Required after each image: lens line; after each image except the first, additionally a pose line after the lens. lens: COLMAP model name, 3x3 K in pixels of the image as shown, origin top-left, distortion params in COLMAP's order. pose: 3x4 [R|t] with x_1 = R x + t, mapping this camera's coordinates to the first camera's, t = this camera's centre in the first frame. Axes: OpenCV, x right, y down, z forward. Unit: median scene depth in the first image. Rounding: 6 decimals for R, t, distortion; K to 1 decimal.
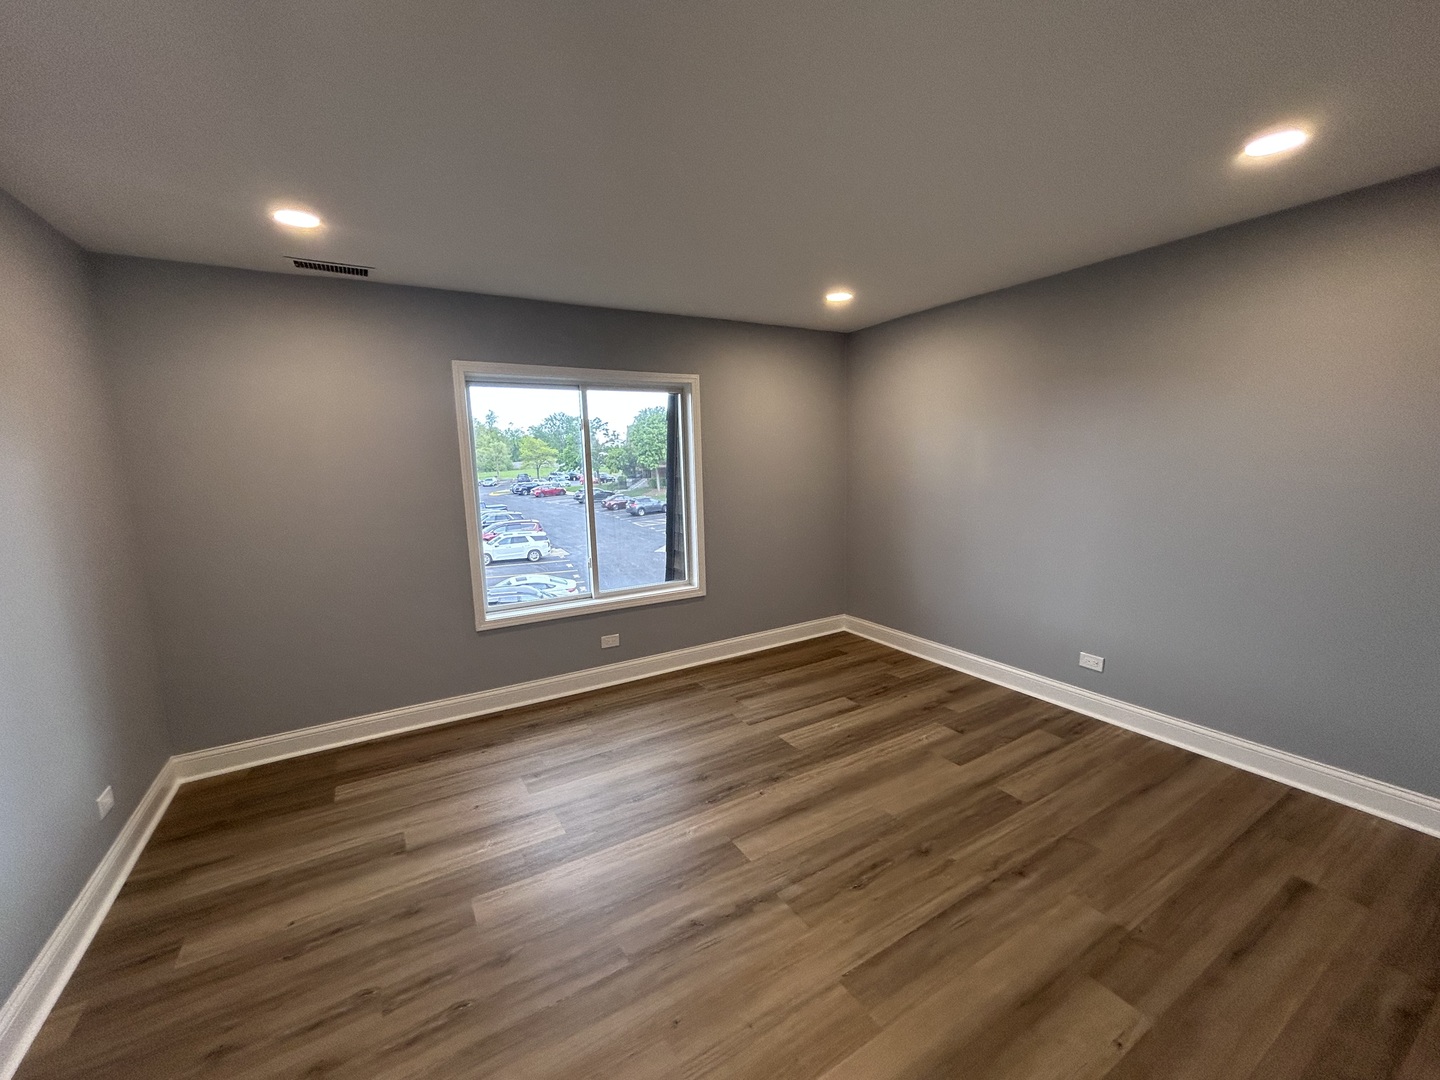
lens RADIAL K [[583.1, 0, 716.4], [0, 583.1, 539.3], [0, 0, 1]] dist [-0.003167, 0.003166]
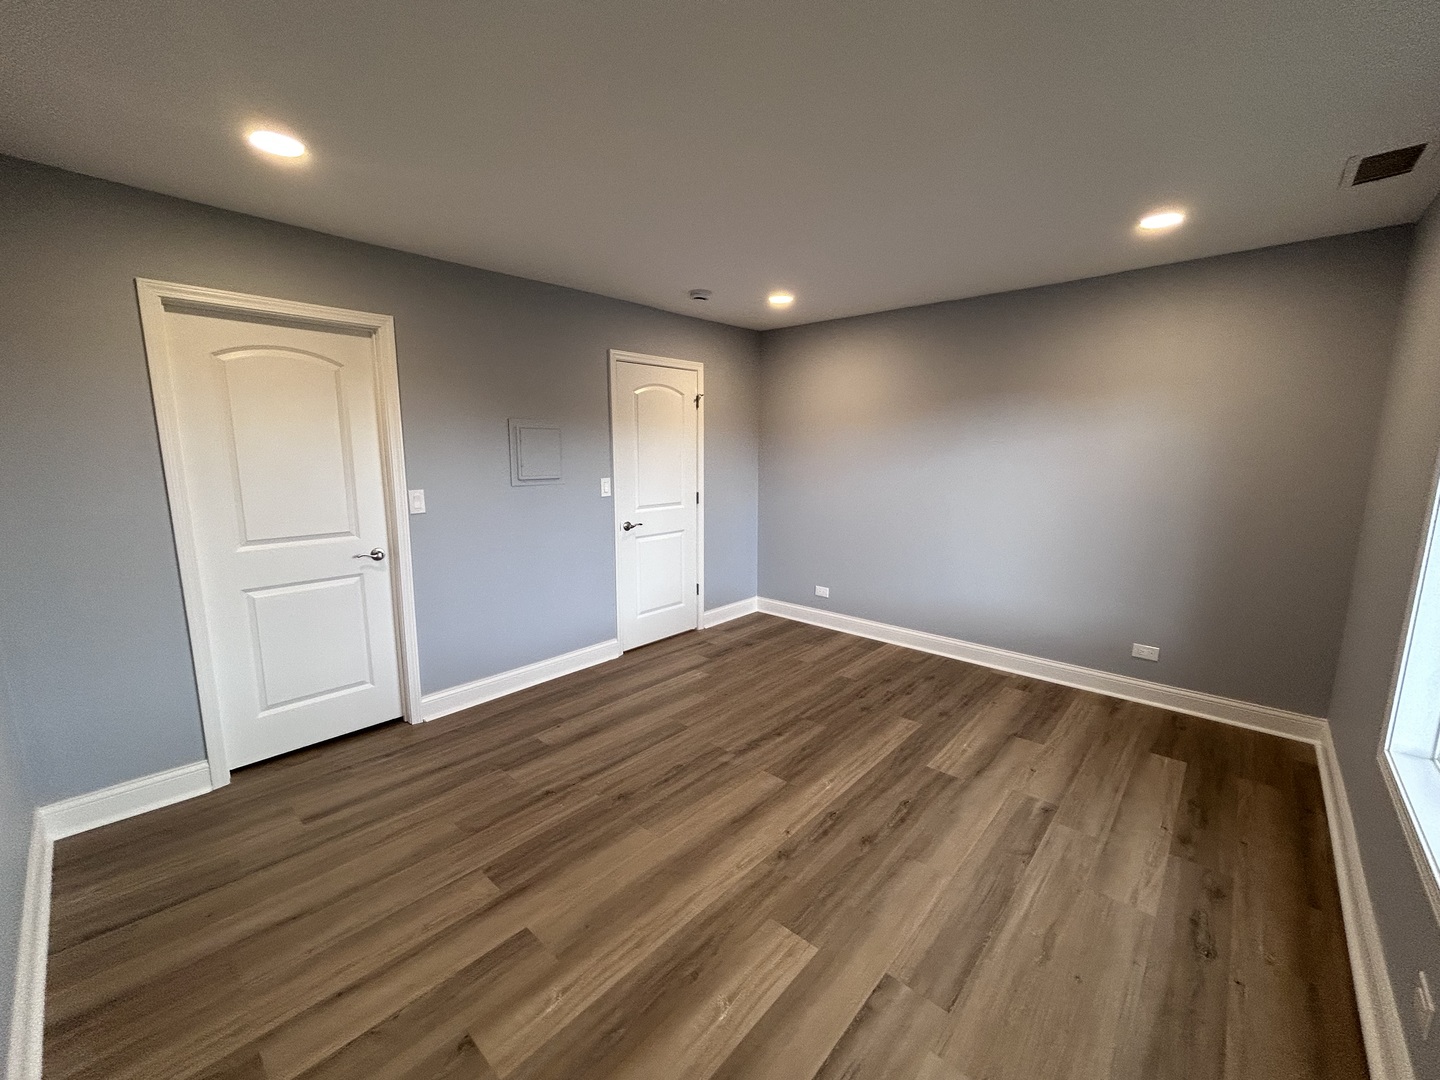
lens RADIAL K [[583.1, 0, 716.4], [0, 583.1, 539.3], [0, 0, 1]] dist [-0.003167, 0.003166]
pose [[-0.955910, 0.070196, -0.285148, 0.414027], [-0.021002, 0.952182, 0.304810, -0.251402], [0.292909, 0.297359, -0.908725, 1.705308]]
